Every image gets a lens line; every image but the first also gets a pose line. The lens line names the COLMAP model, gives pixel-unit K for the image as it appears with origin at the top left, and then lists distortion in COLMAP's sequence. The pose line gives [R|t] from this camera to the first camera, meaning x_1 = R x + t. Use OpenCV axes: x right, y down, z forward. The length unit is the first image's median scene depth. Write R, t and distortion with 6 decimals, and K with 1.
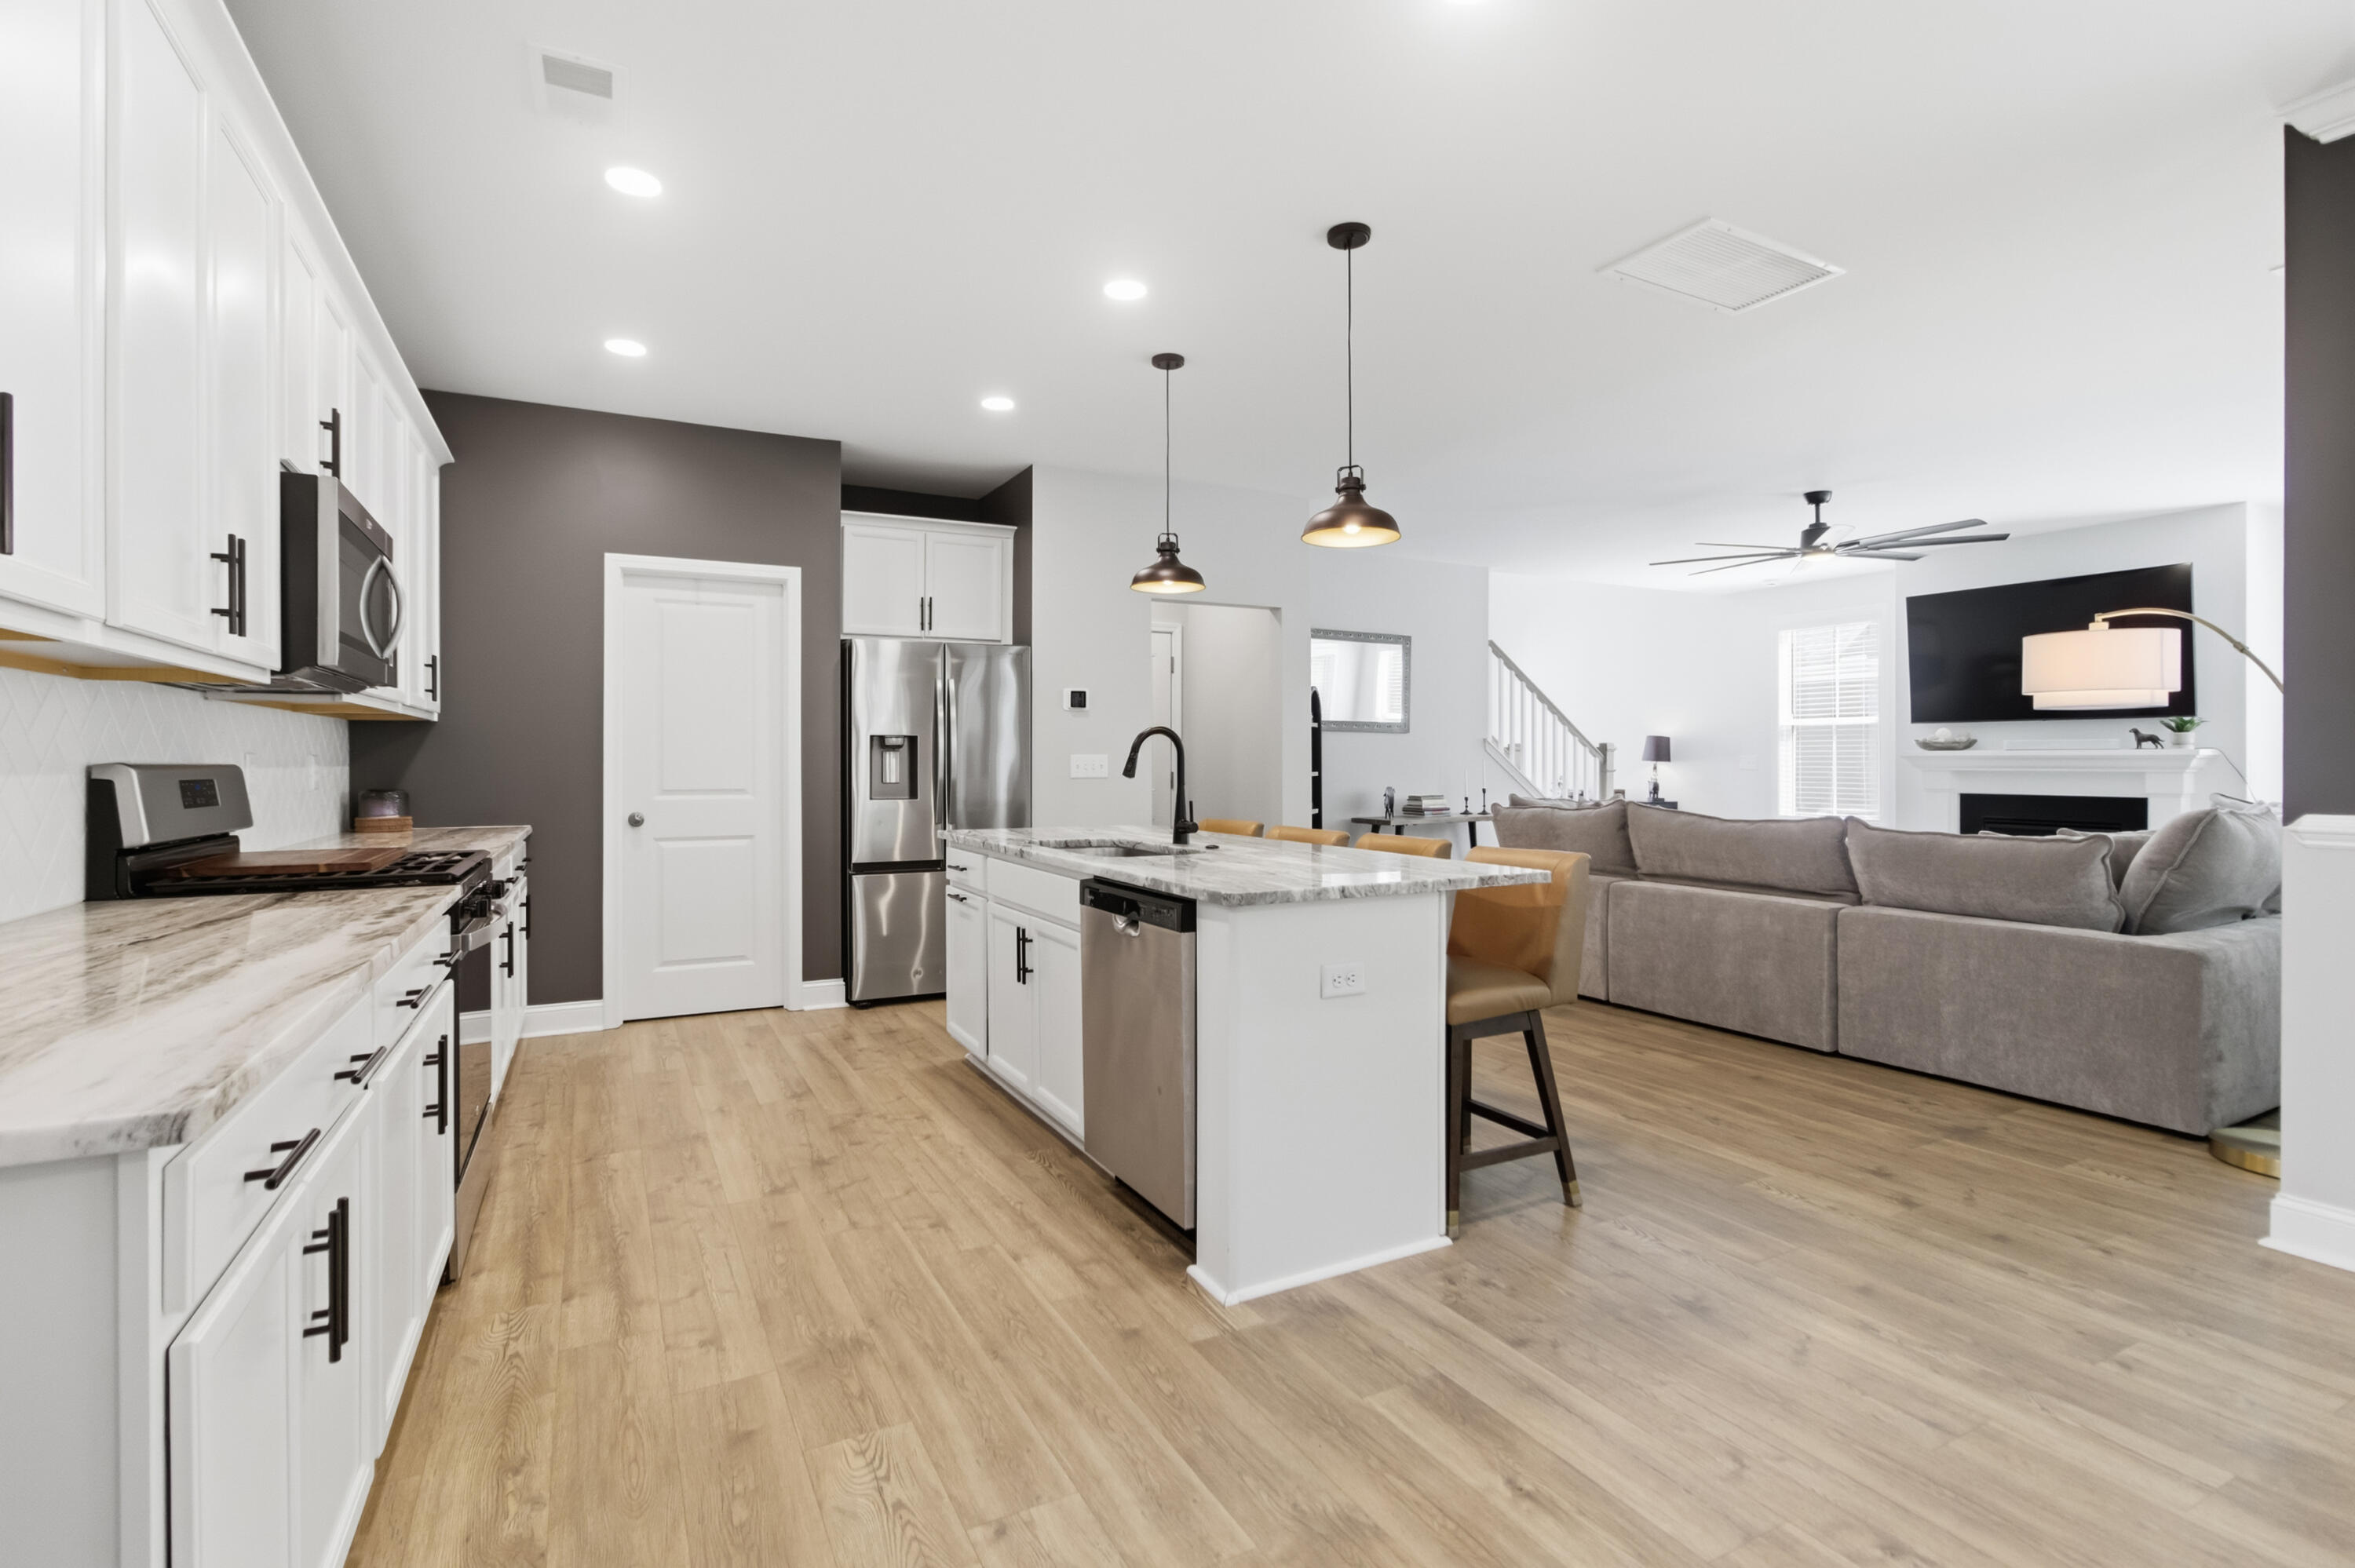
lens RADIAL K [[1121.4, 0, 1168.2], [0, 1121.4, 761.4], [0, 0, 1]] dist [-0.014329, 0.012229]
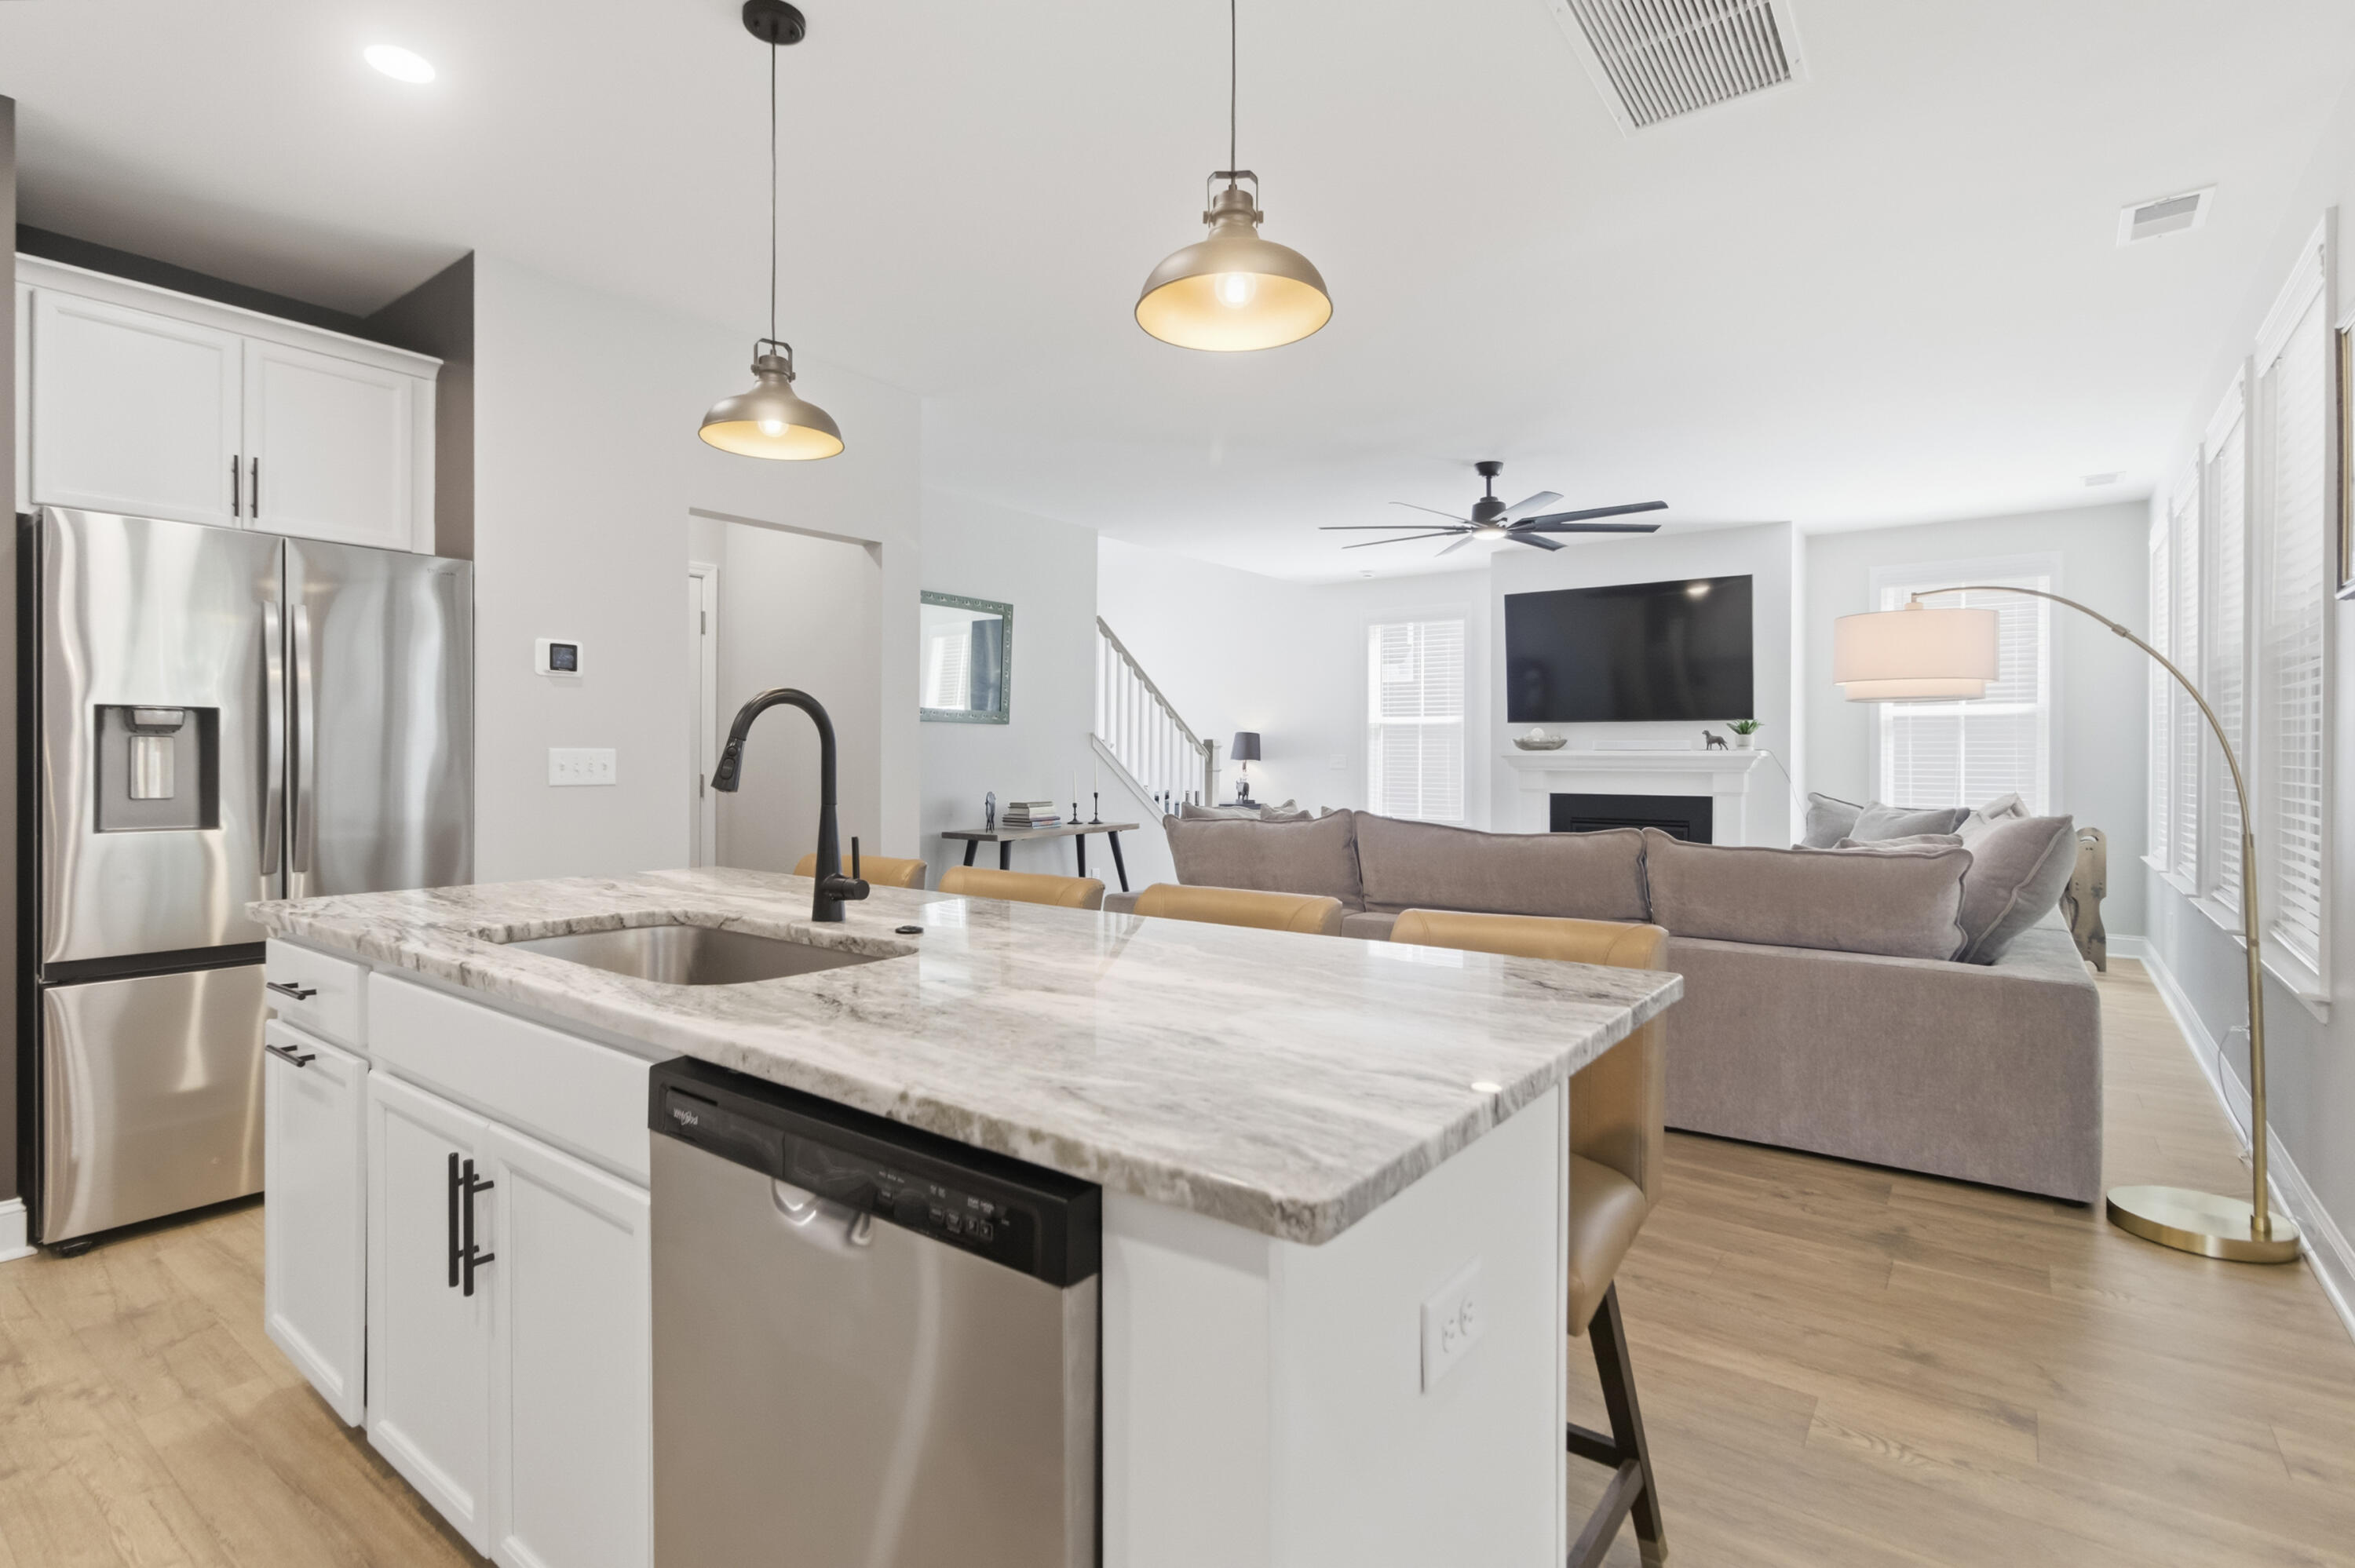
lens RADIAL K [[1121.4, 0, 1168.2], [0, 1121.4, 761.4], [0, 0, 1]] dist [-0.014329, 0.012229]
pose [[0.901882, 0.002028, 0.431977, -0.048960], [-0.002546, 0.999997, 0.000622, 0.000282], [-0.431974, -0.001661, 0.901884, 0.339279]]
